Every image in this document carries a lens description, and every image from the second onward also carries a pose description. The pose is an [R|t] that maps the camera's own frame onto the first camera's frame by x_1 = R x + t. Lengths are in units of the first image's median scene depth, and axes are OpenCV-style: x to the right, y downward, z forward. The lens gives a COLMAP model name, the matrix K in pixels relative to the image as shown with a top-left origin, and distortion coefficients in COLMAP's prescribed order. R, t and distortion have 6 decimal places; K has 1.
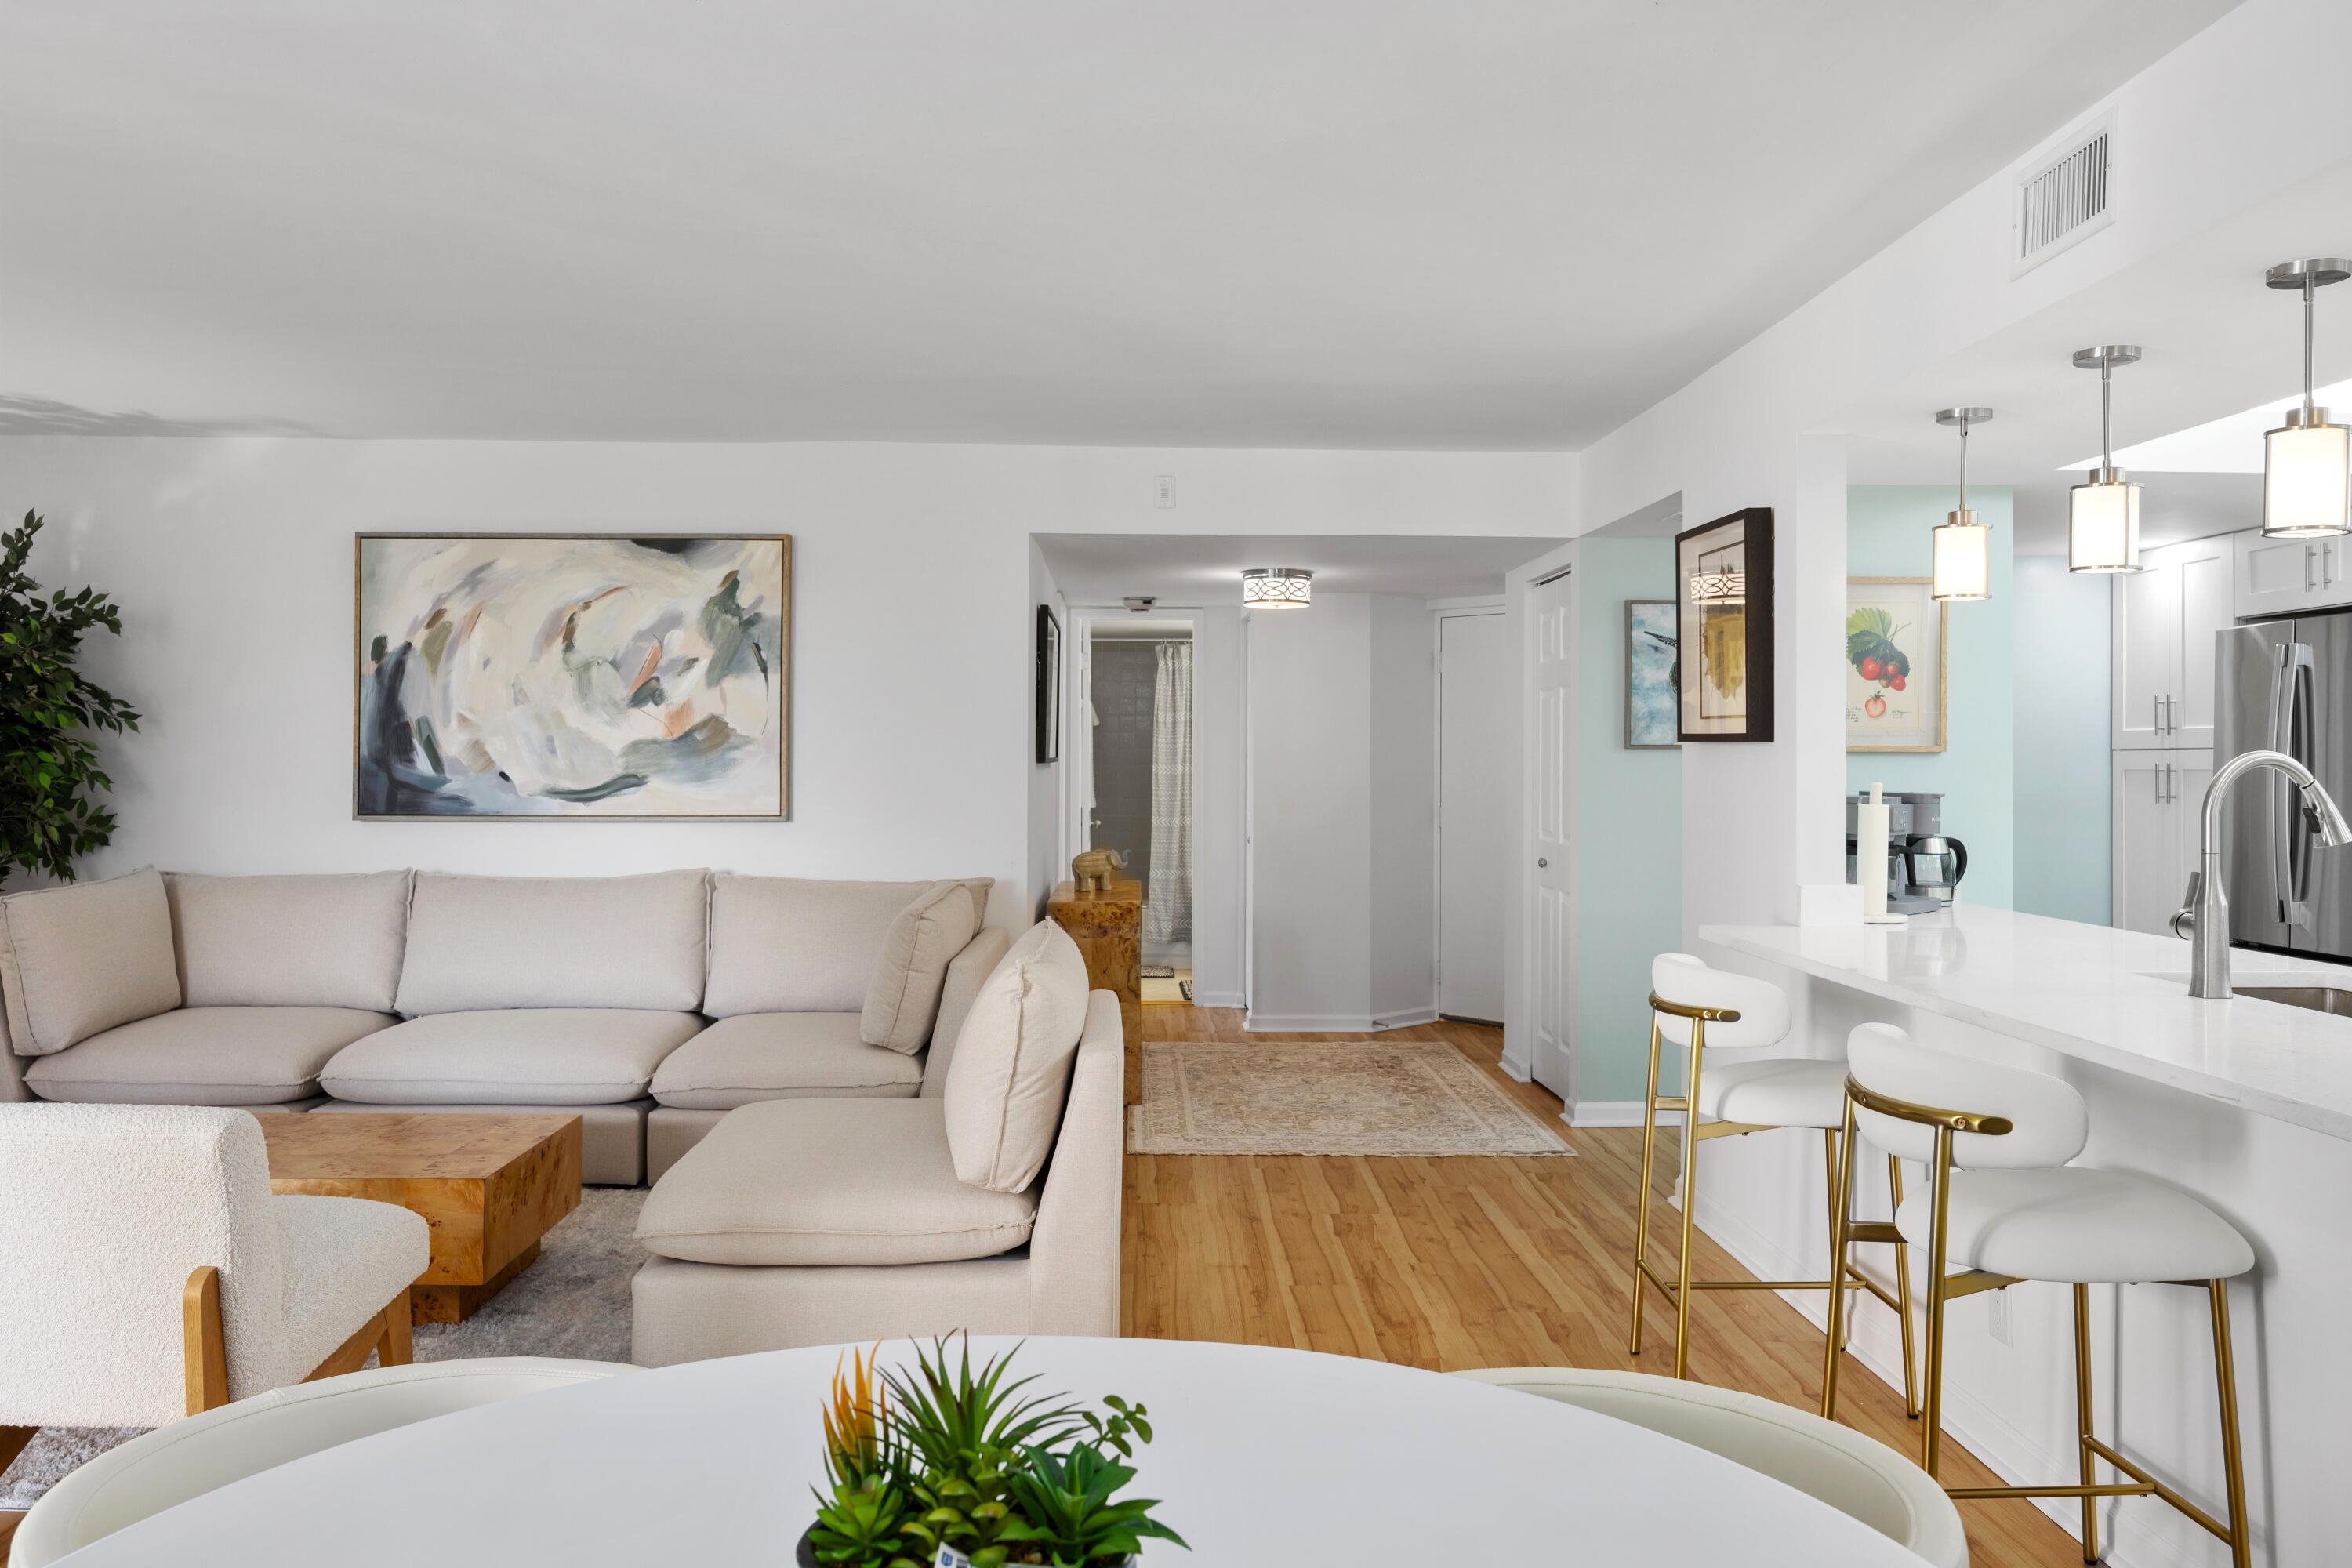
lens RADIAL K [[1767.3, 0, 1174.2], [0, 1767.3, 760.0], [0, 0, 1]] dist [0.000538, -0.000768]
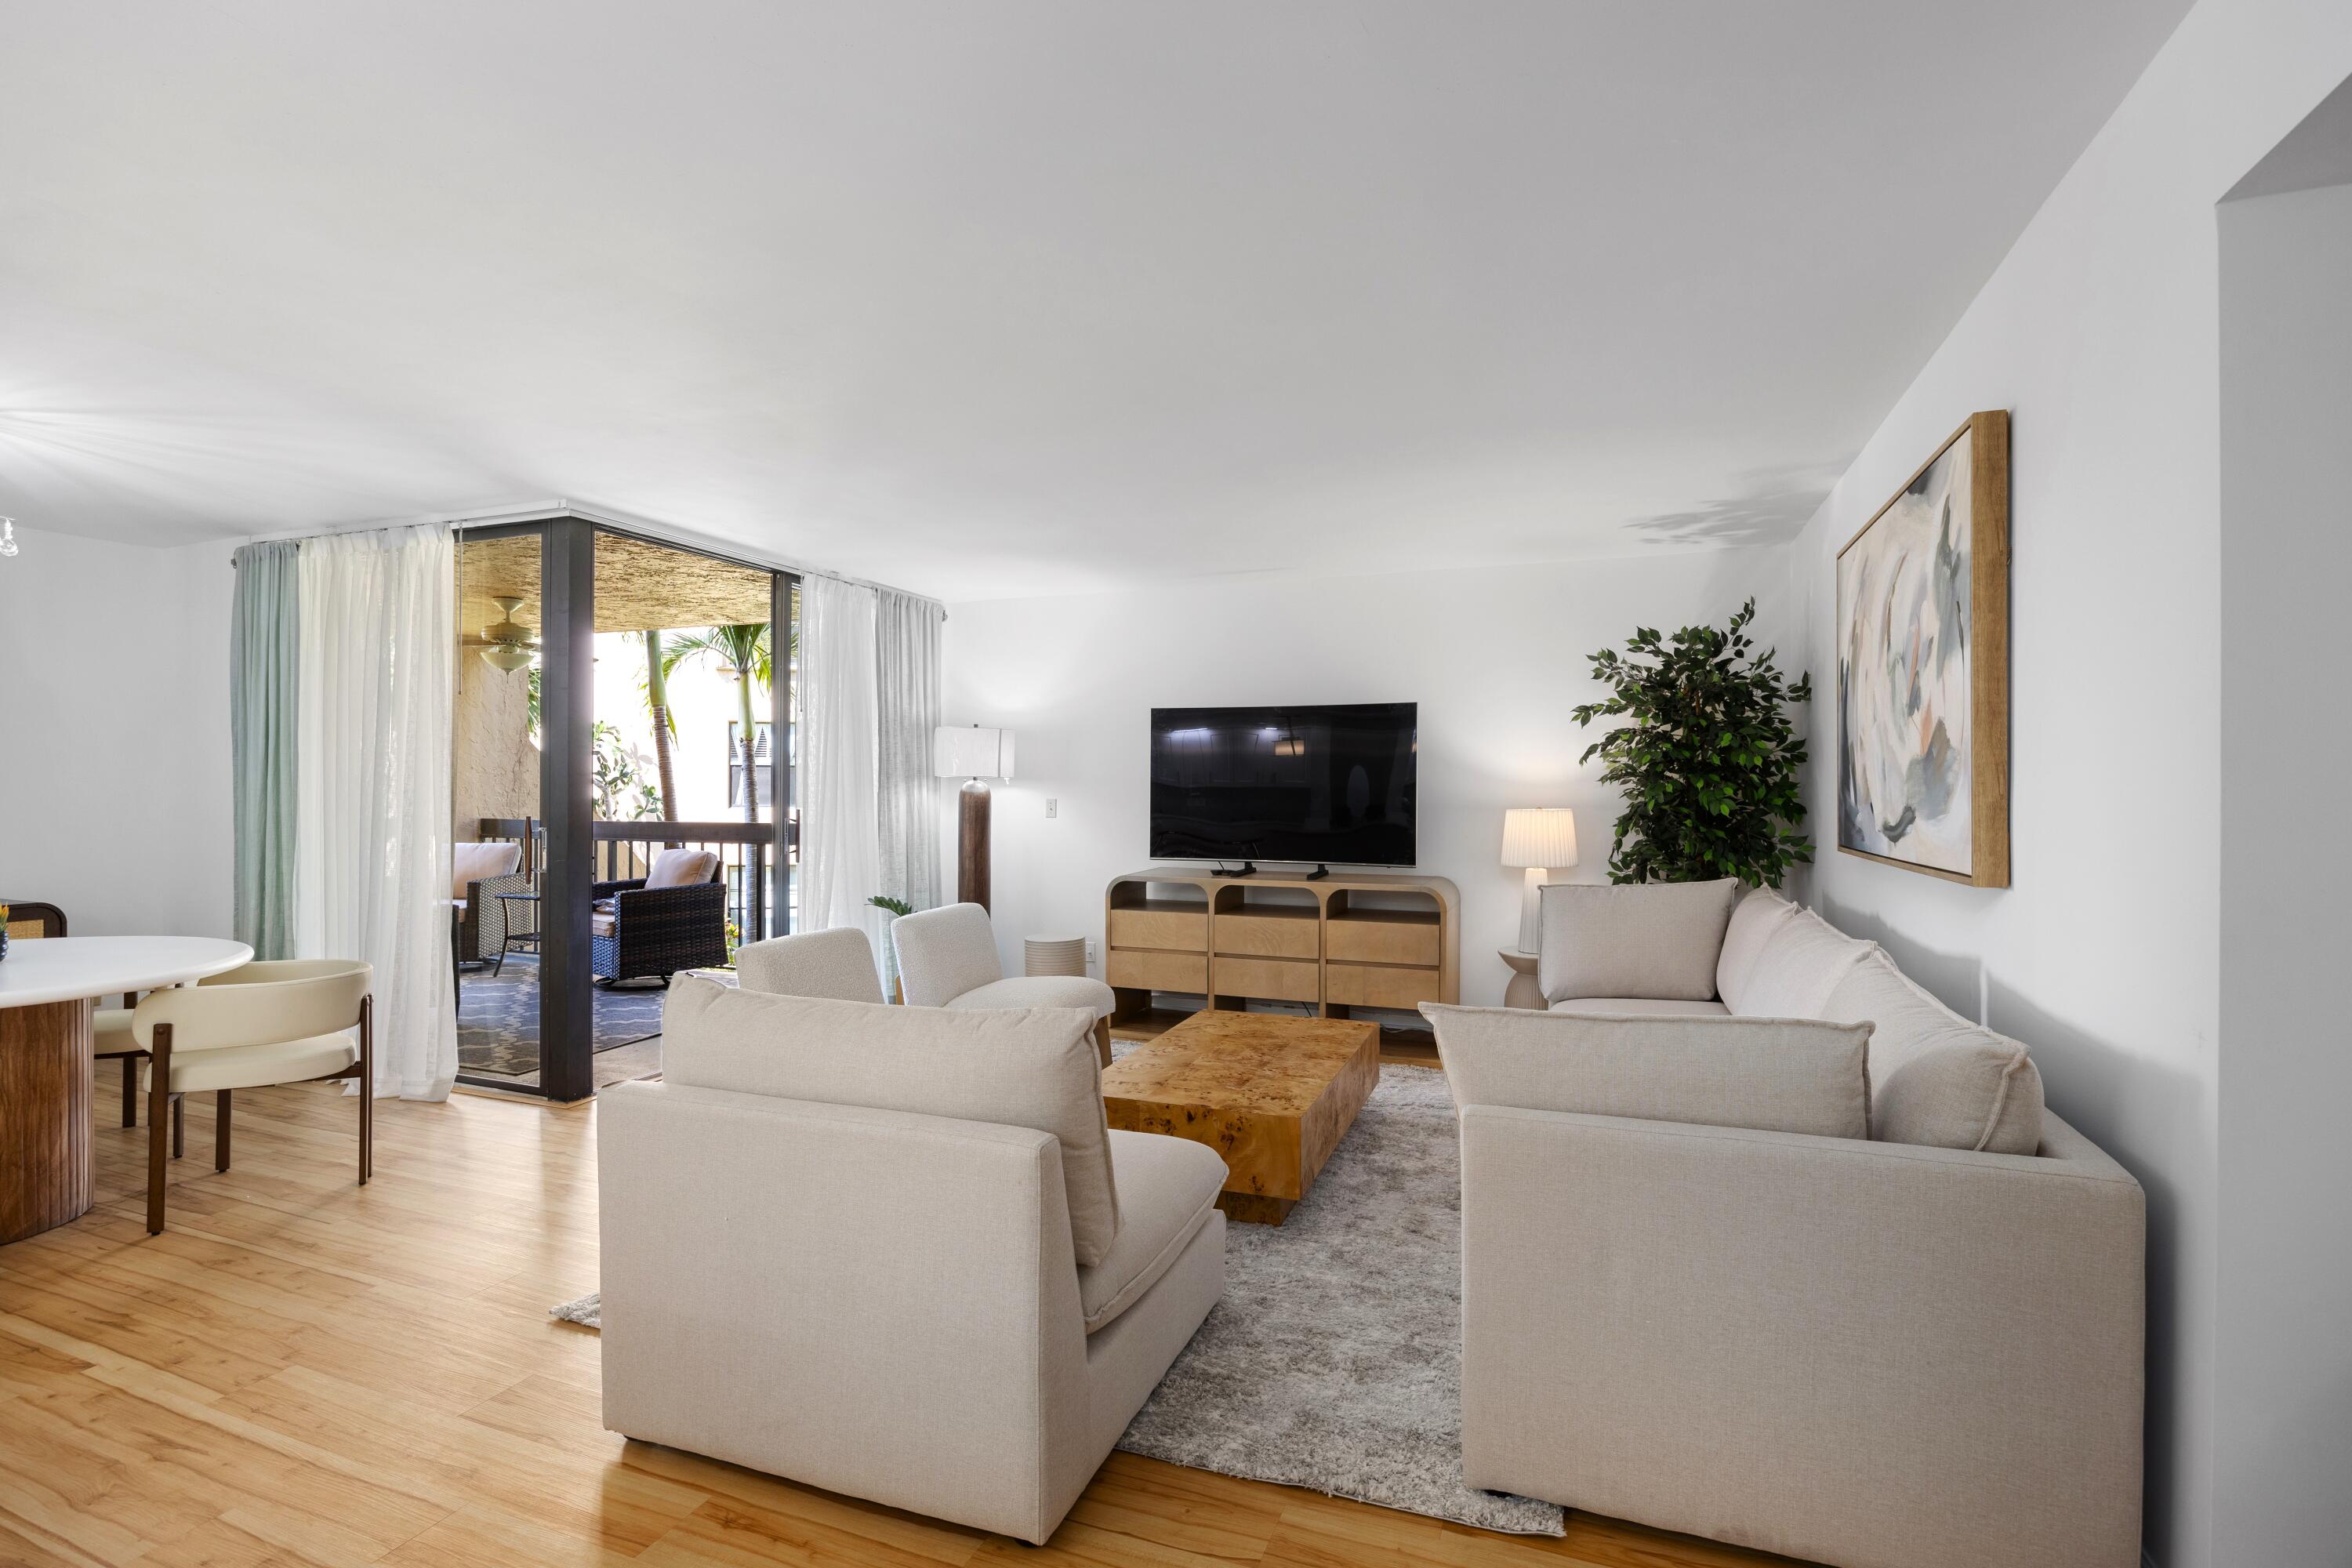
lens RADIAL K [[1104.3, 0, 1170.1], [0, 1104.3, 781.1], [0, 0, 1]] dist [-0.007488, -0.000553]
pose [[-0.388905, -0.012118, -0.921198, 0.235865], [-0.000896, 0.999918, -0.012776, 0.003803], [0.921278, -0.004143, -0.388884, 0.893900]]
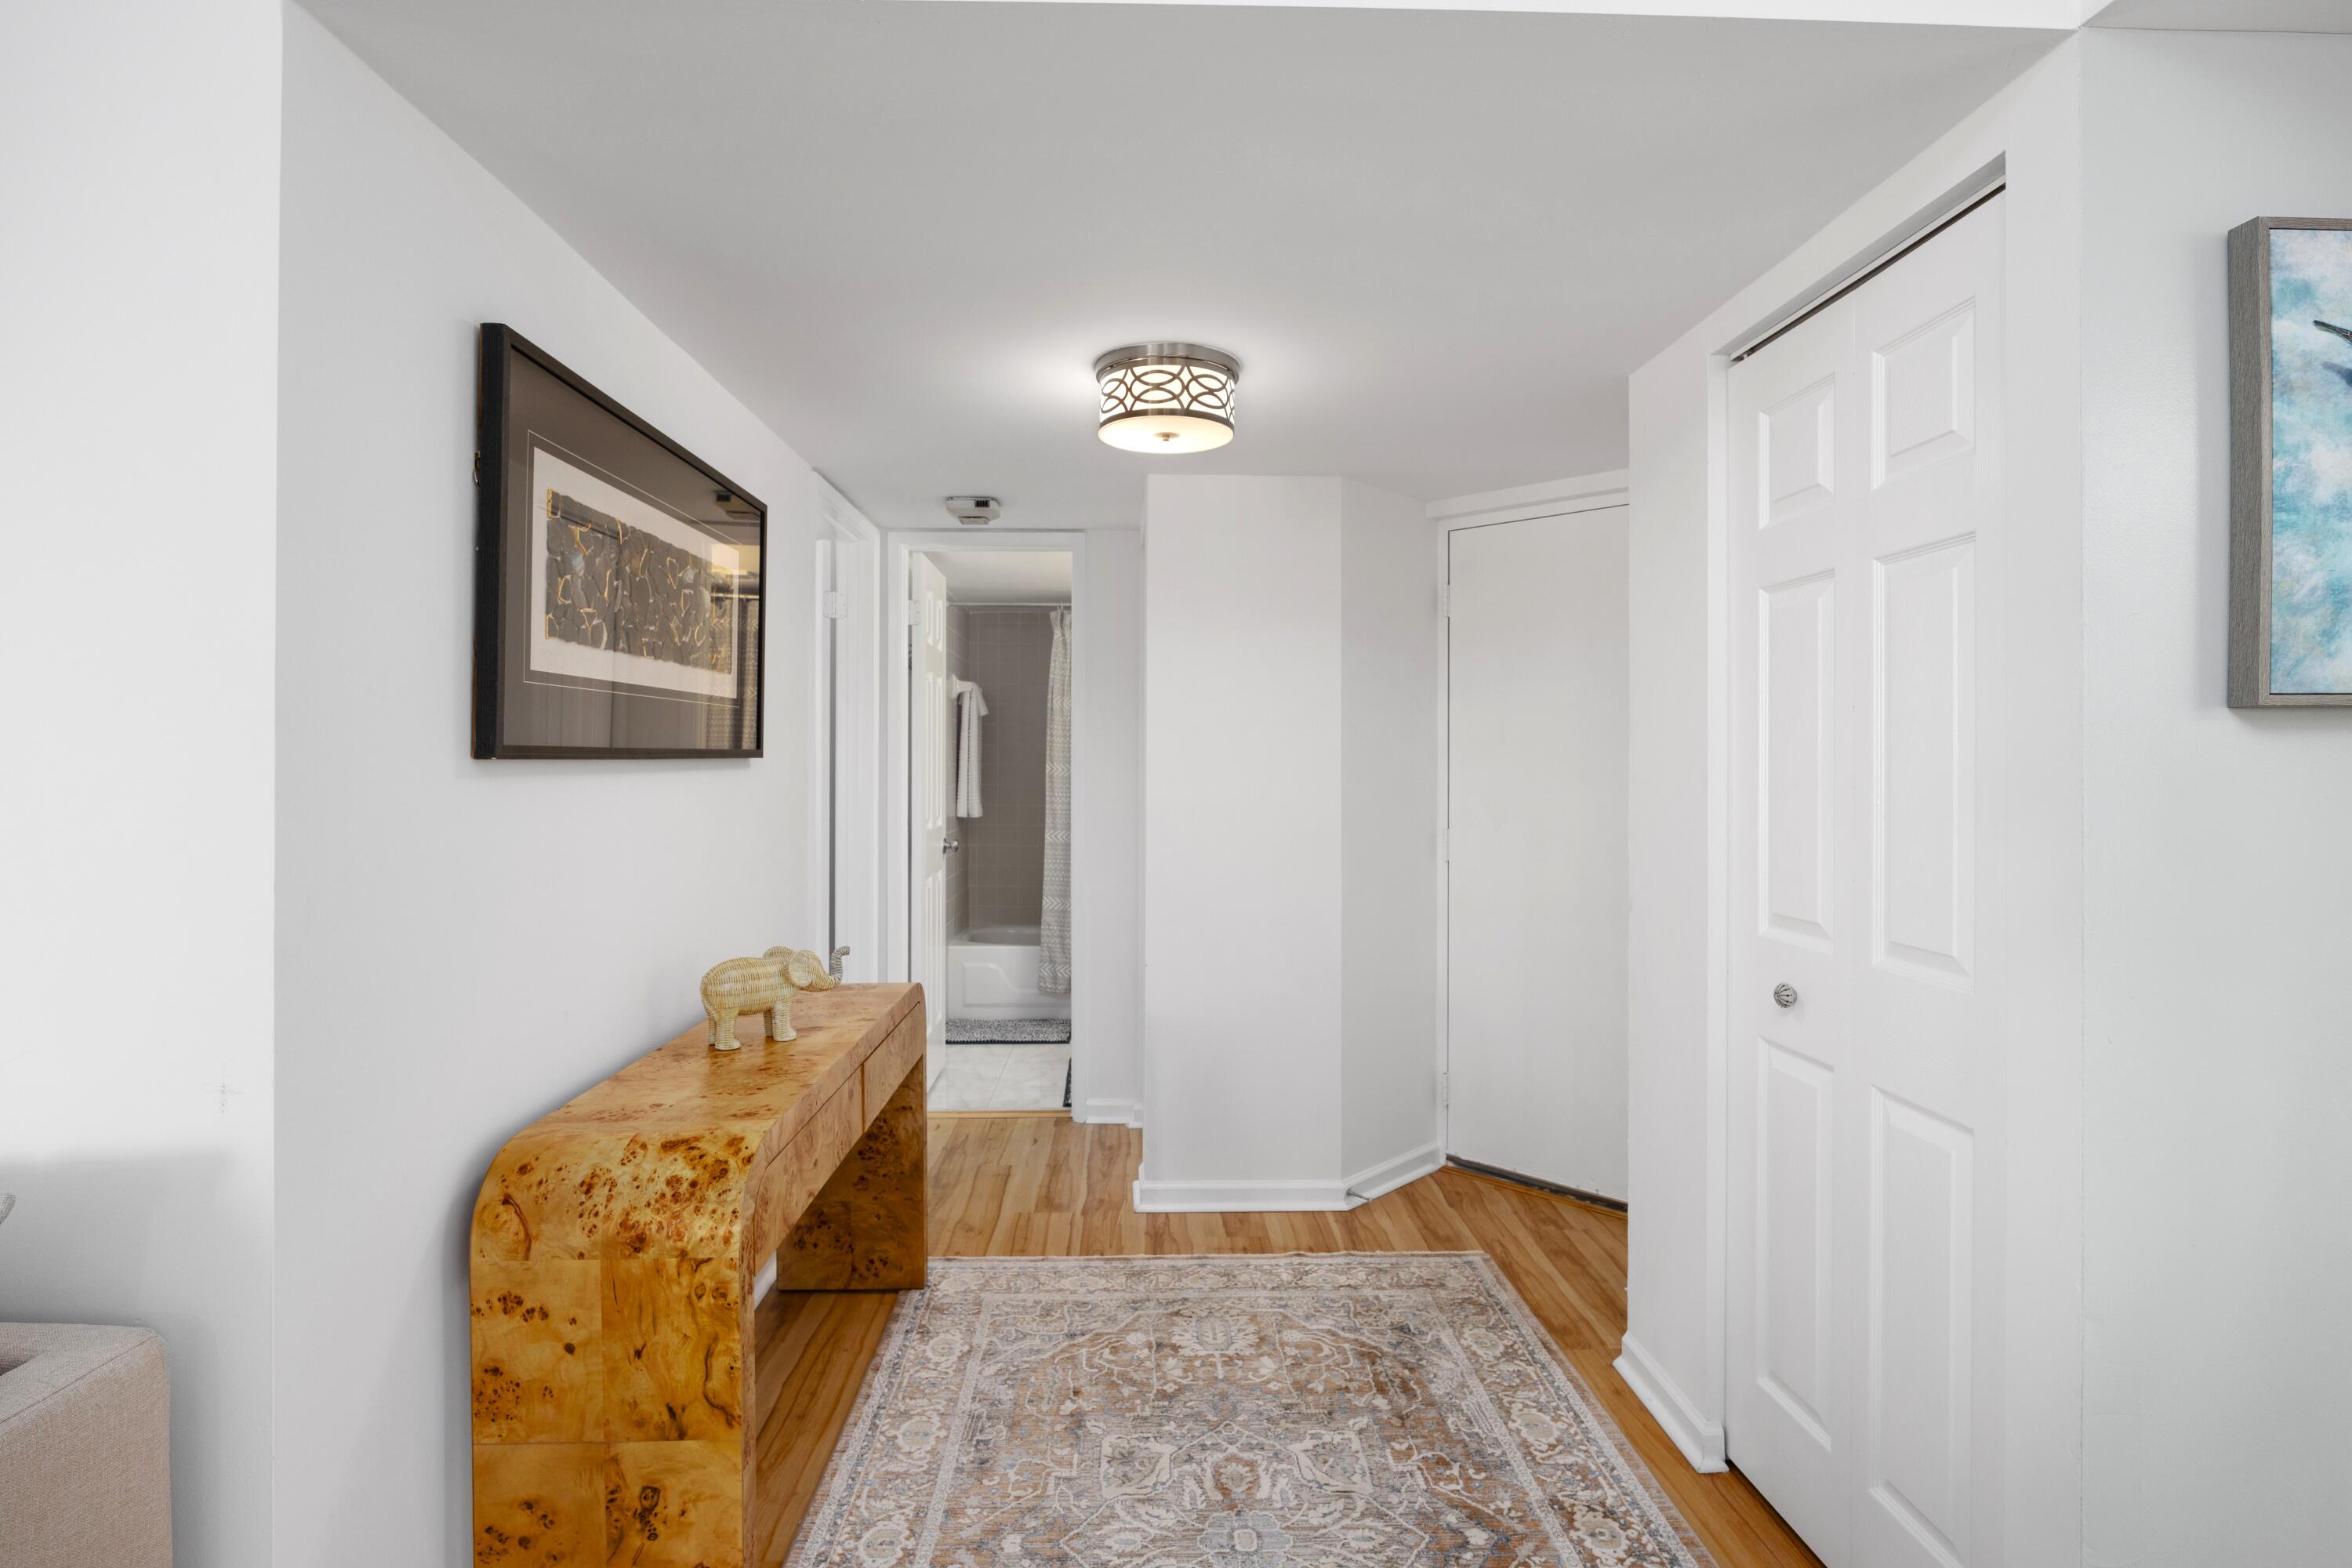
lens RADIAL K [[1184.8, 0, 1181.9], [0, 1184.8, 761.3], [0, 0, 1]] dist [-0.000718, -0.000013]
pose [[0.999891, -0.001701, 0.014660, 0.069212], [0.001688, 0.999998, 0.000898, 0.002468], [-0.014662, -0.000873, 0.999892, 0.811864]]
